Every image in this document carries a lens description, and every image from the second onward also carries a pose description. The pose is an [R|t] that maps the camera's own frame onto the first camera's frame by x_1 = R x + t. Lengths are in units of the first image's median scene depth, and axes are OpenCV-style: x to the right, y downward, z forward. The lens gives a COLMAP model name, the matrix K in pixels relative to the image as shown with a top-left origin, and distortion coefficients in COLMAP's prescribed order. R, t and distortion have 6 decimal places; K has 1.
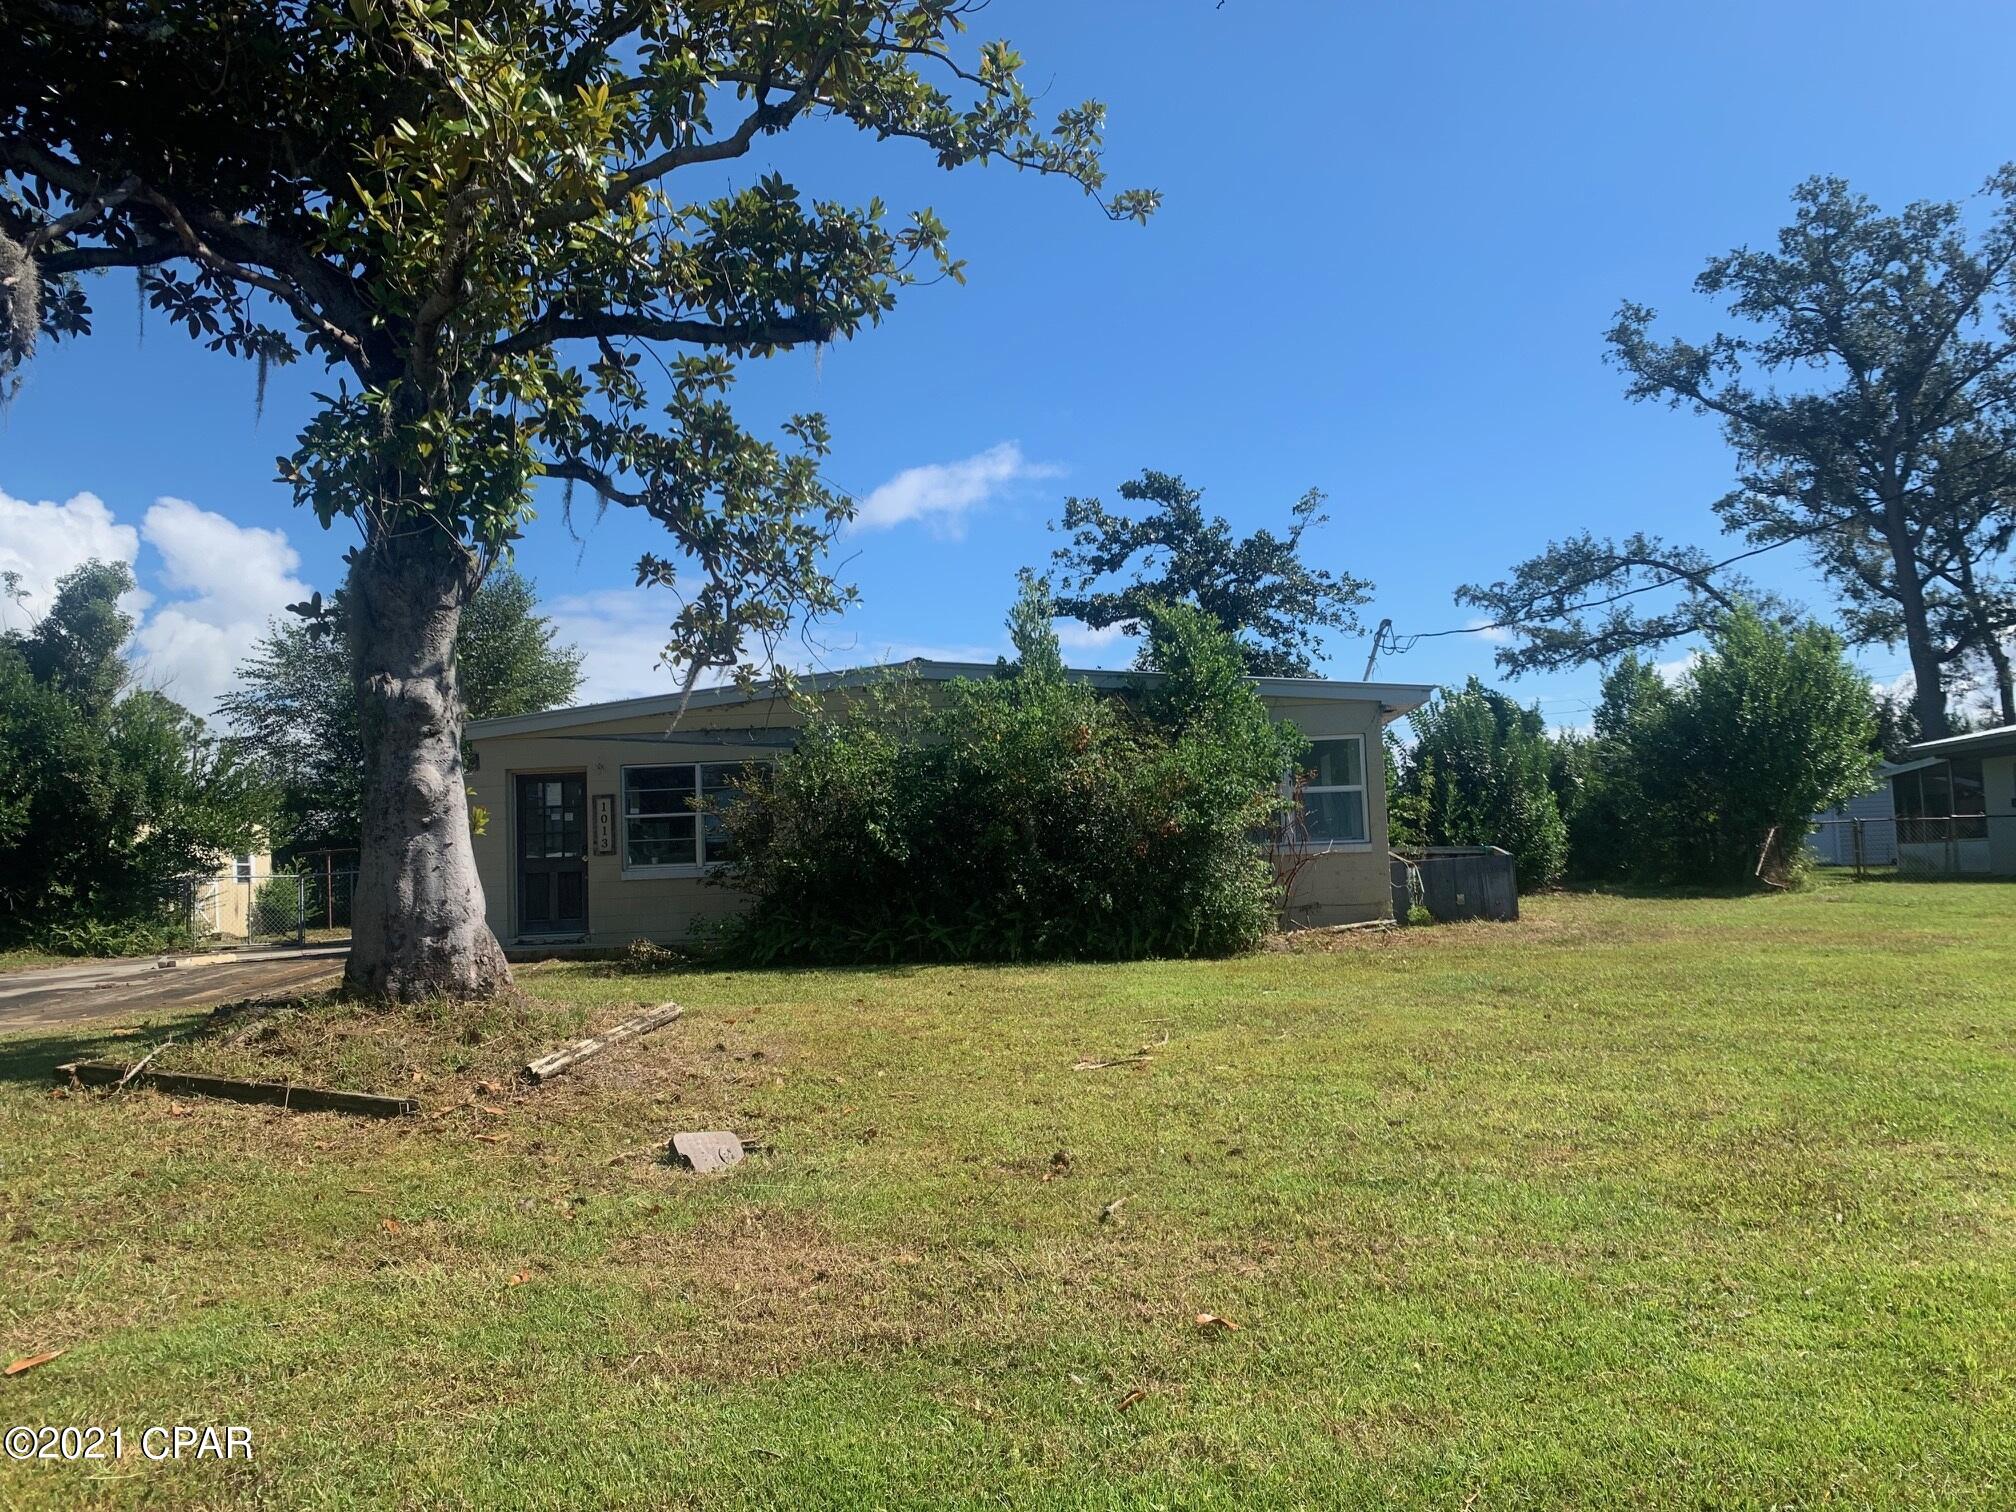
lens RADIAL K [[1518.6, 0, 1008.0], [0, 1518.6, 756.0], [0, 0, 1]] dist [-0.004803, 0.054633]
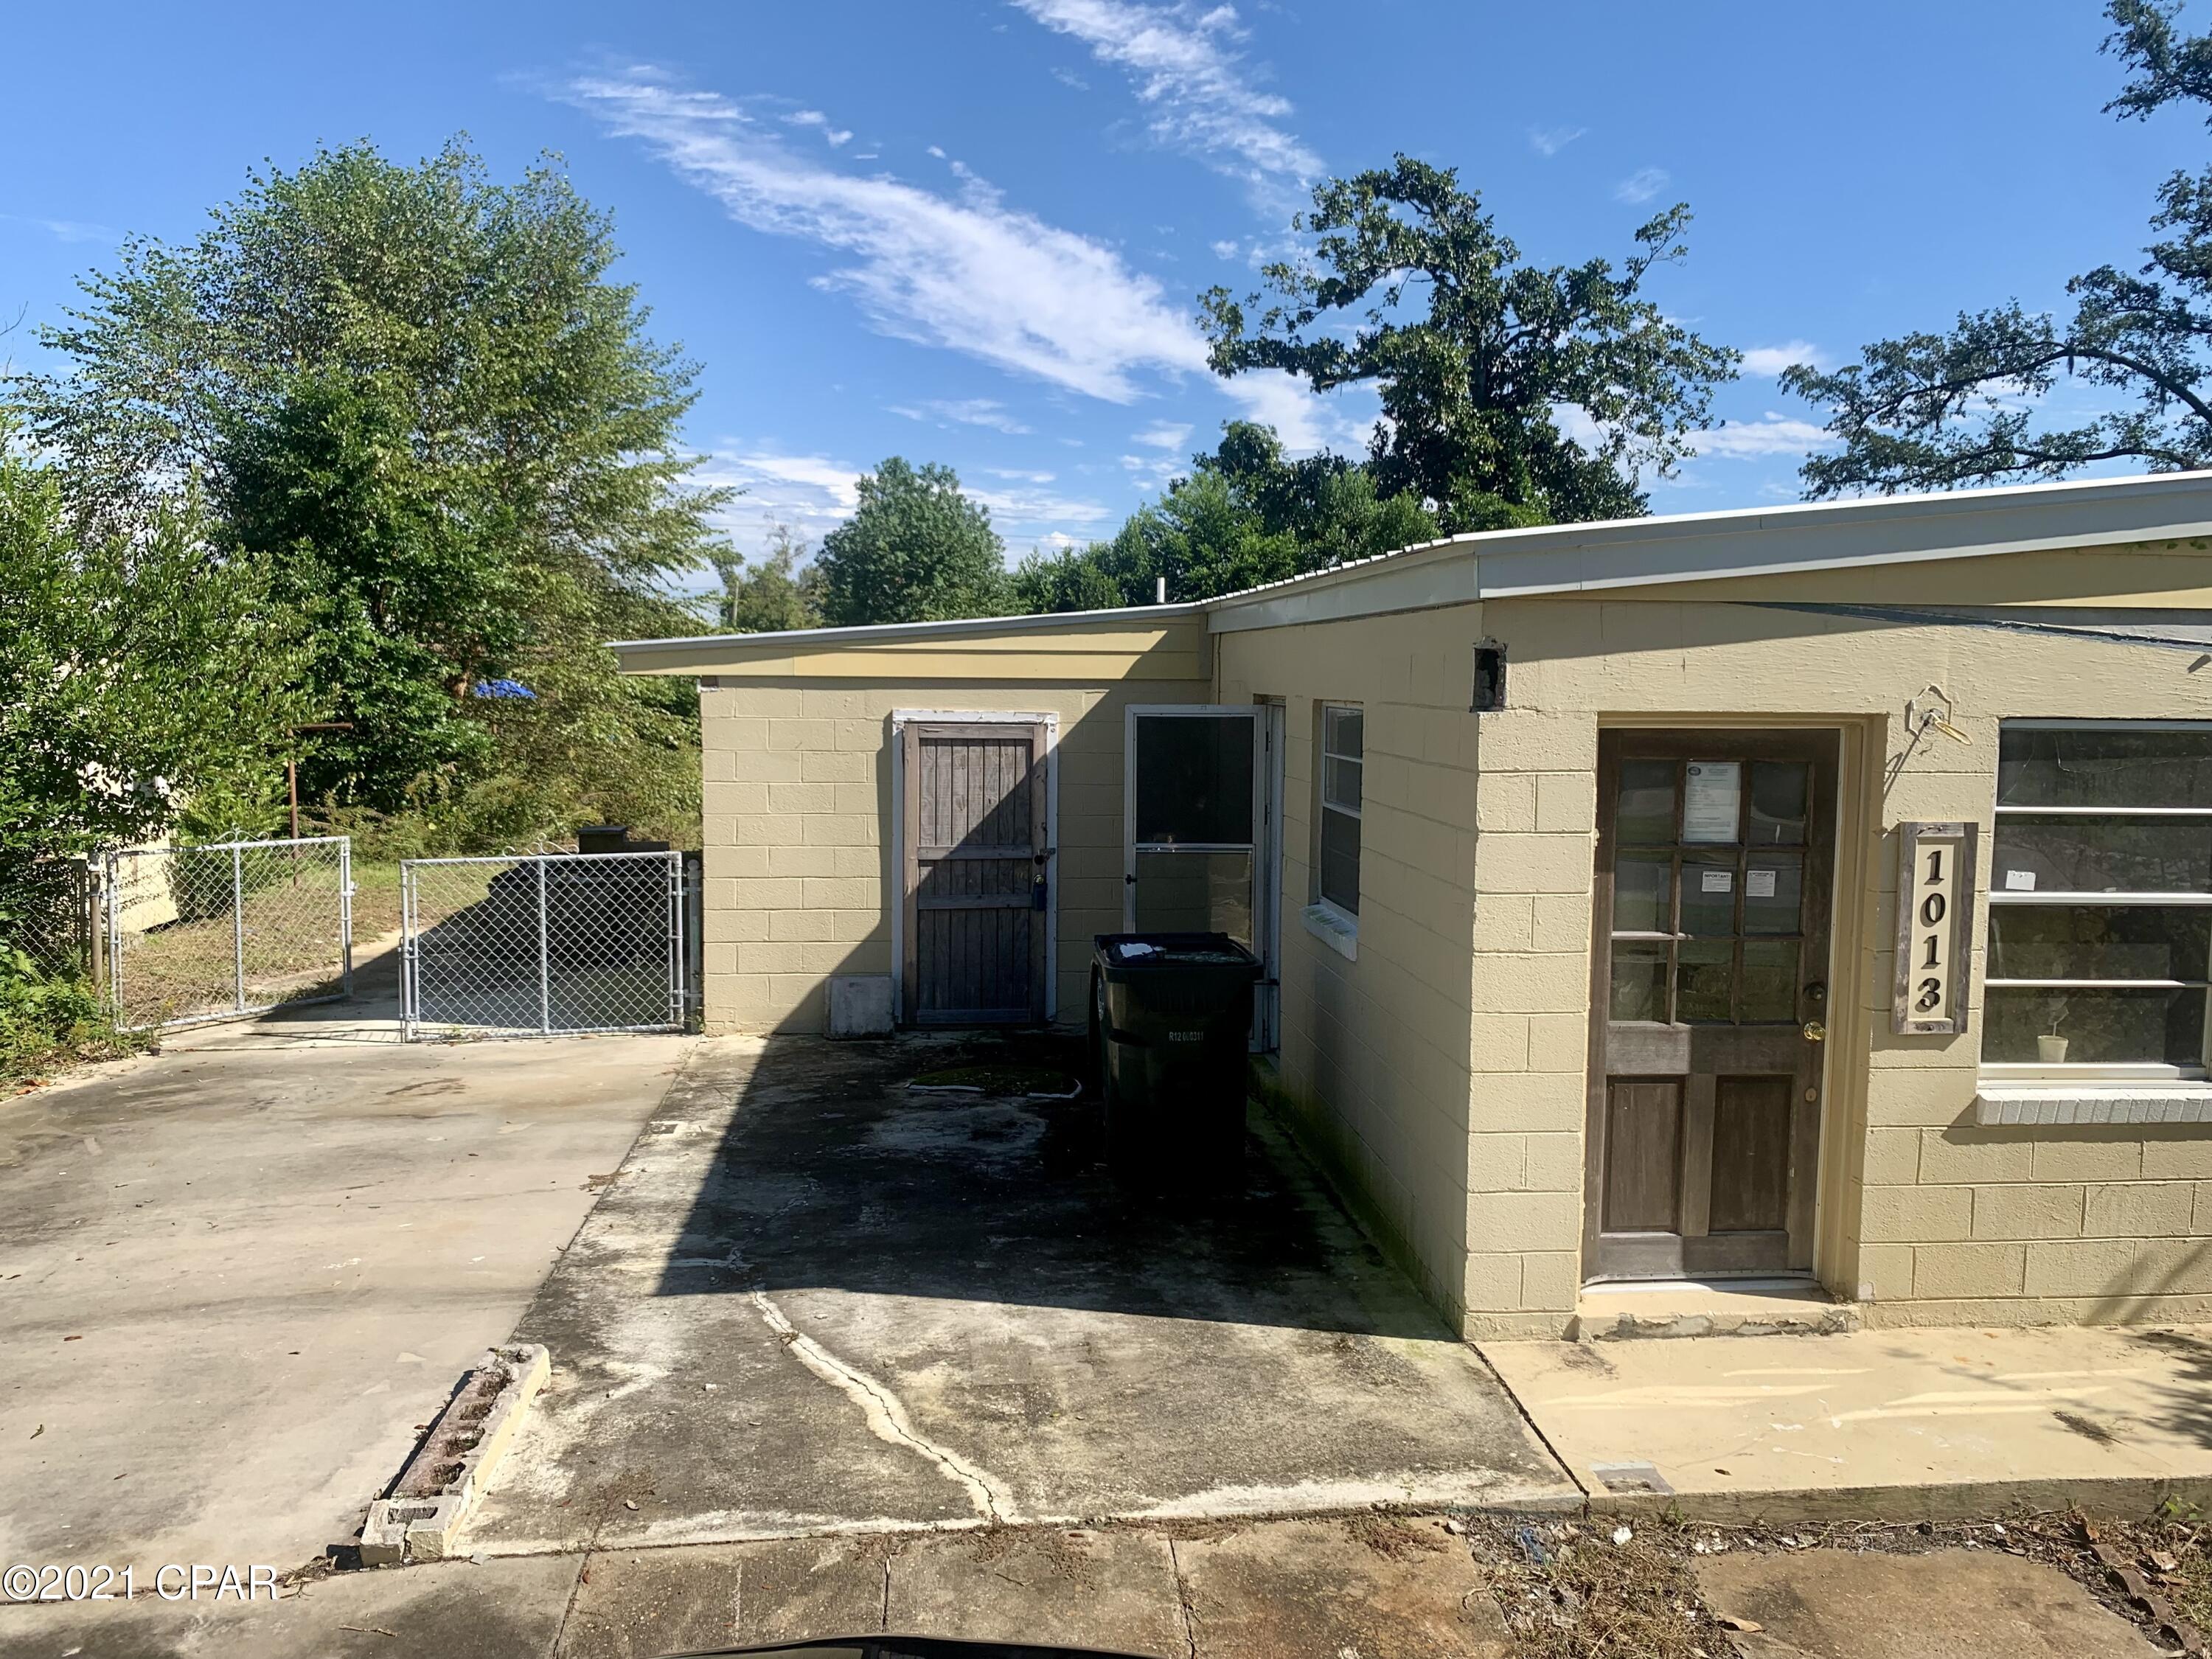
lens RADIAL K [[1701.2, 0, 1106.0], [0, 1701.2, 829.5], [0, 0, 1]] dist [0.046884, -0.049146]
pose [[0.986365, 0.039121, 0.159855, -0.172851], [-0.064973, 0.985001, 0.159846, -0.005665], [-0.151204, -0.168053, 0.974113, 0.257710]]
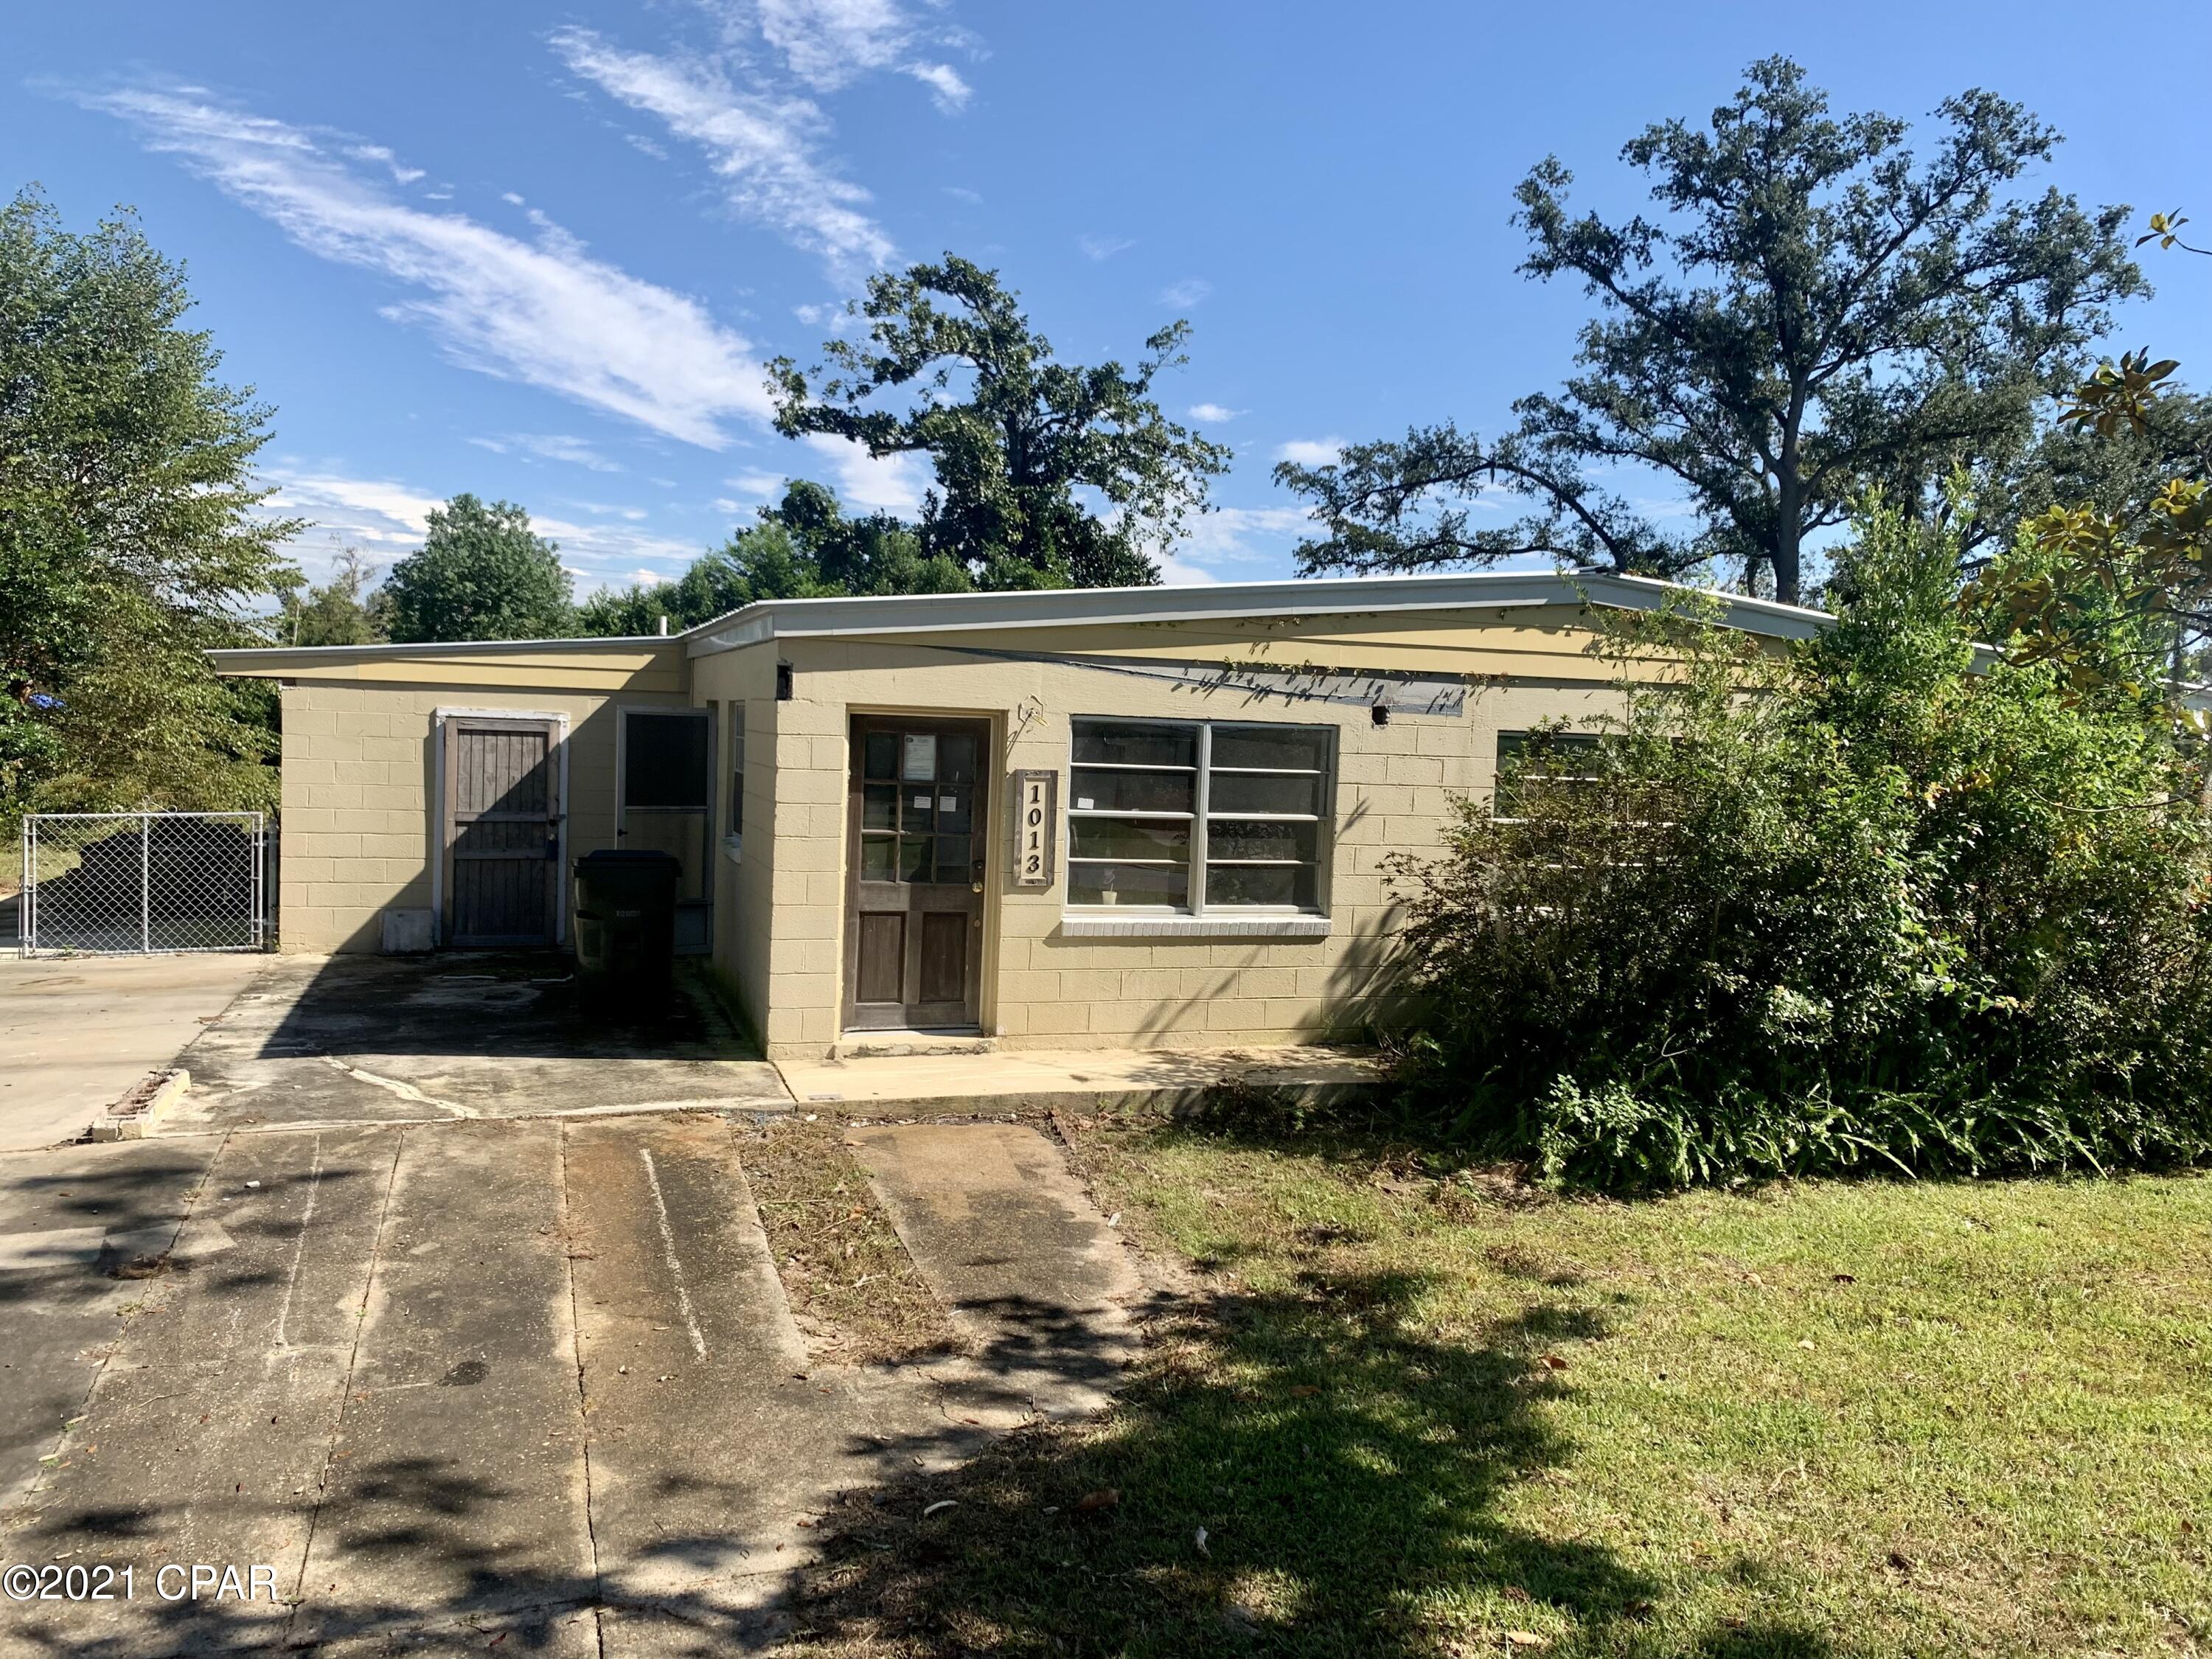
lens RADIAL K [[1685.8, 0, 1114.0], [0, 1685.8, 836.5], [0, 0, 1]] dist [0.056156, -0.081901]
pose [[0.921194, 0.051079, 0.385736, -0.169862], [-0.104097, 0.987563, 0.117826, -0.008684], [-0.374920, -0.148694, 0.915055, 0.164588]]
